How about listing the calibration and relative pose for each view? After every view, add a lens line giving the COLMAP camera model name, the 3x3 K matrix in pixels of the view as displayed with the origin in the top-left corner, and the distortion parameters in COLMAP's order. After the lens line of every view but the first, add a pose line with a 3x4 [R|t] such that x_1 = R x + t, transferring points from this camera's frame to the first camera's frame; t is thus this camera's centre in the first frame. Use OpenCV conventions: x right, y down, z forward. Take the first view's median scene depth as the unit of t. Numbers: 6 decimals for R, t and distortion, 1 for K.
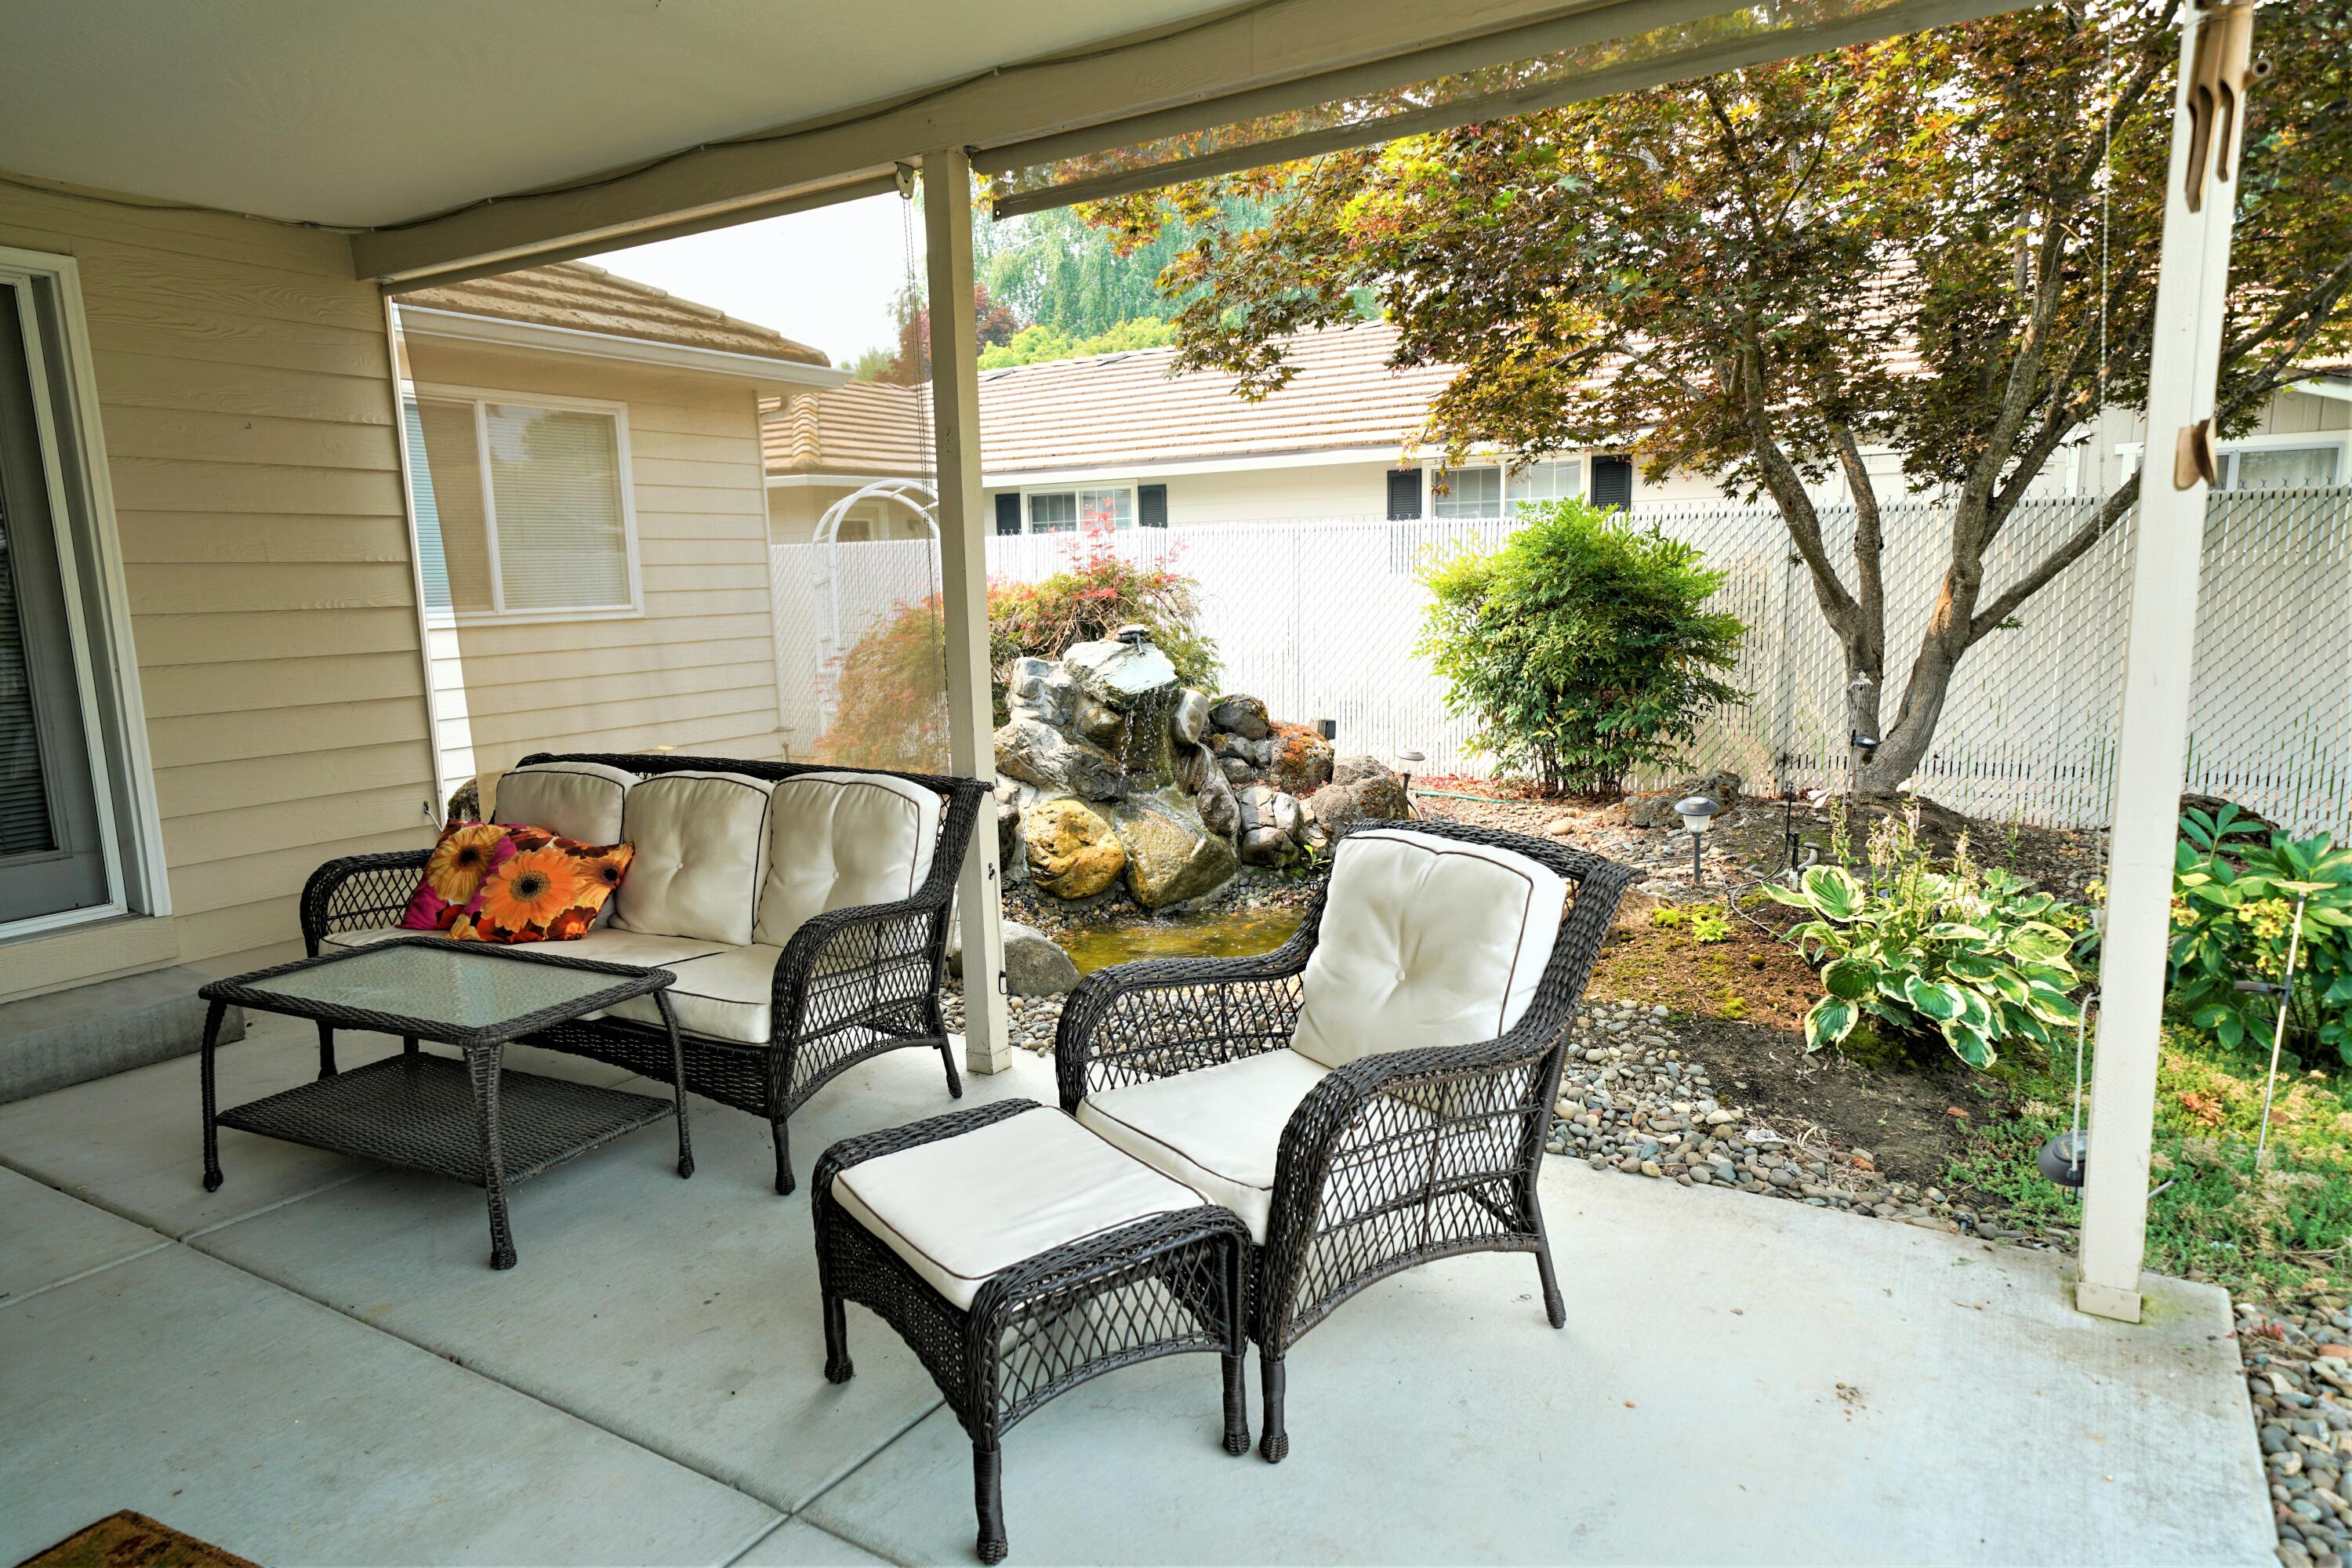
lens RADIAL K [[1392.5, 0, 1178.6], [0, 1392.5, 787.4], [0, 0, 1]] dist [0.006083, 0.001460]
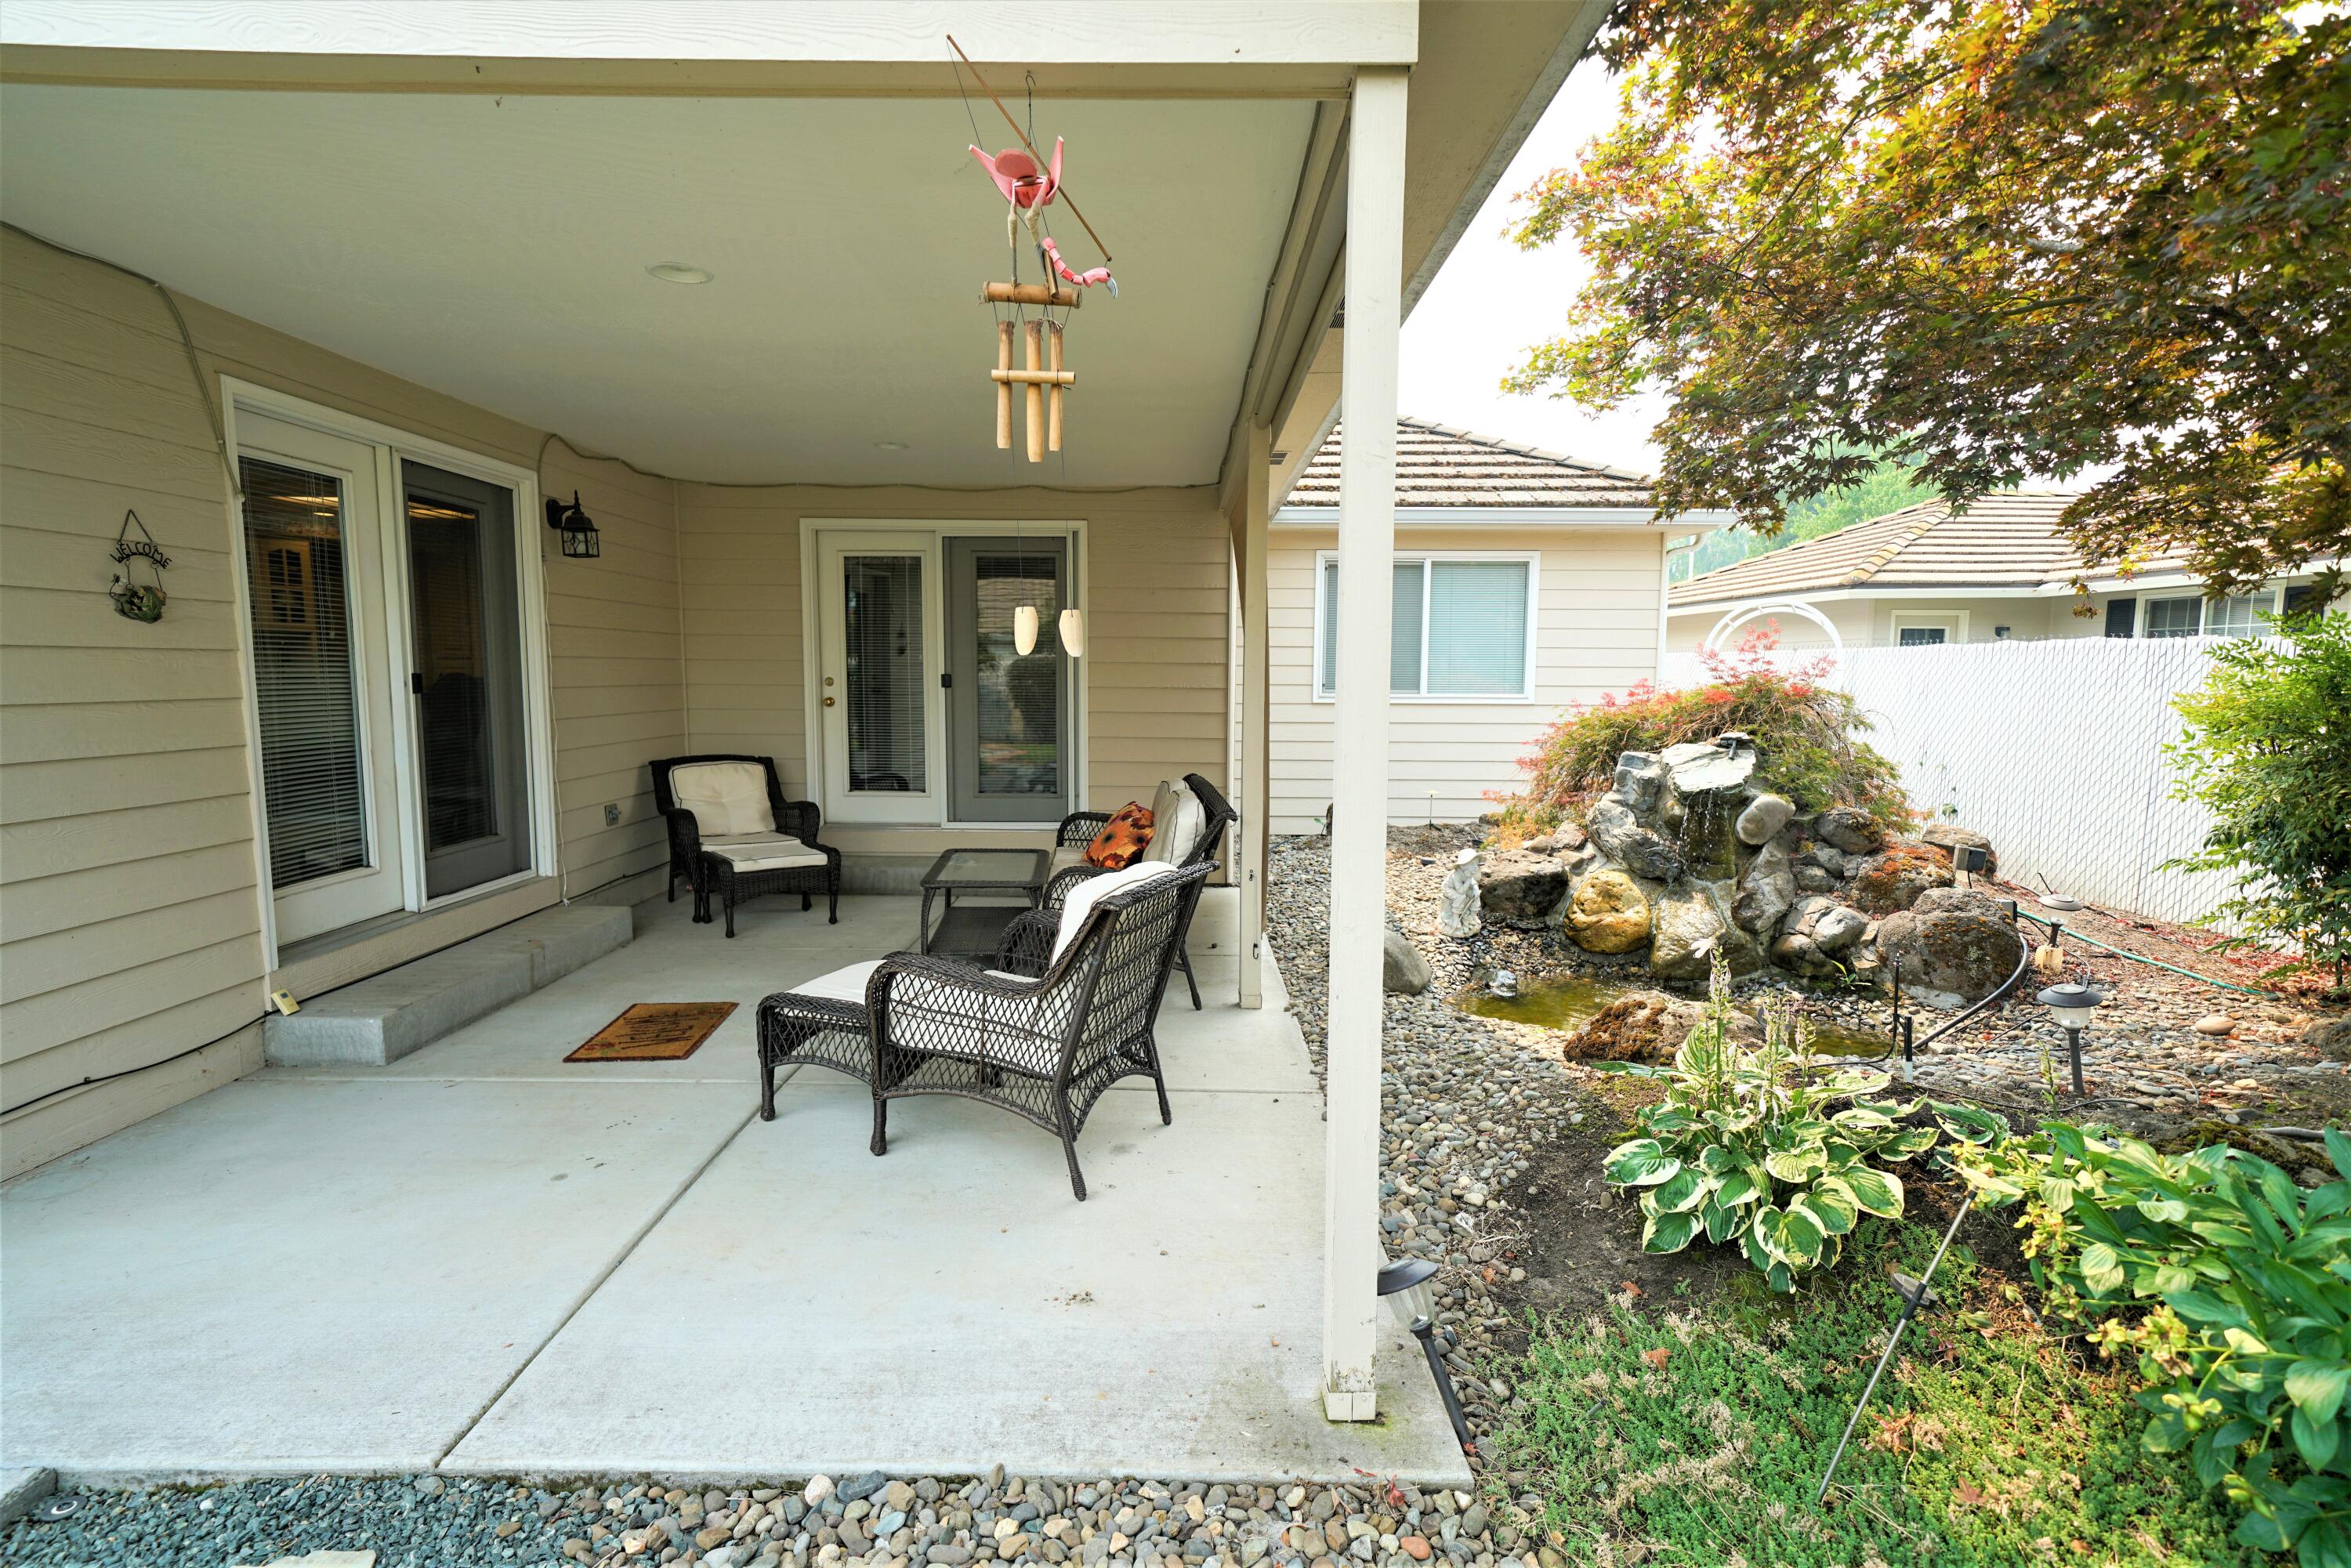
lens RADIAL K [[1102.6, 0, 1171.8], [0, 1102.6, 780.9], [0, 0, 1]] dist [0.003542, 0.000300]
pose [[0.537457, 0.113167, -0.835663, 0.491089], [-0.151468, 0.987793, 0.036352, -0.043925], [0.829577, 0.107039, 0.548038, 0.149934]]
